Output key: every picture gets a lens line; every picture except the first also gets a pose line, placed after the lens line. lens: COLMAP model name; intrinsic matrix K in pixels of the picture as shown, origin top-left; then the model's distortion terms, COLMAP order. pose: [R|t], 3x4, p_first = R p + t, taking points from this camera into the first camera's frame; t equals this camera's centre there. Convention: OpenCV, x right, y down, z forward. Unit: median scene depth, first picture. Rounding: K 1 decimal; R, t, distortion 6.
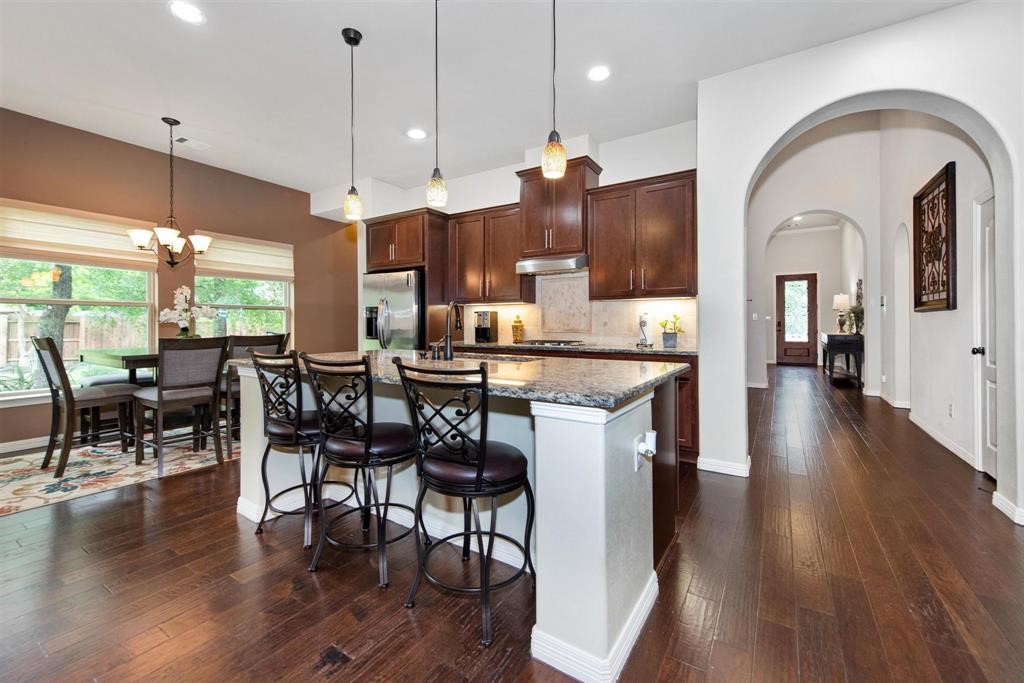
lens RADIAL K [[406.1, 0, 512.0], [0, 406.1, 341.5], [0, 0, 1]] dist [0.001598, -0.000020]
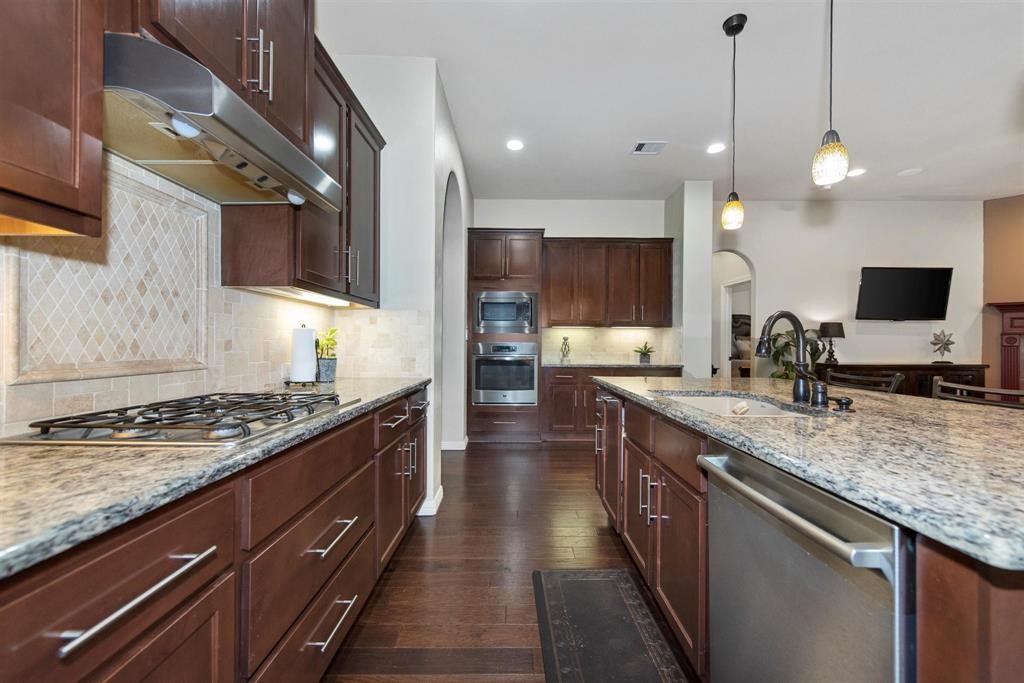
lens RADIAL K [[406.1, 0, 512.0], [0, 406.1, 341.5], [0, 0, 1]] dist [0.001598, -0.000020]
pose [[-0.545357, 0.004849, 0.838190, -0.253335], [0.034193, 0.999280, 0.016466, -0.042623], [-0.837506, 0.037639, -0.545130, 0.976208]]
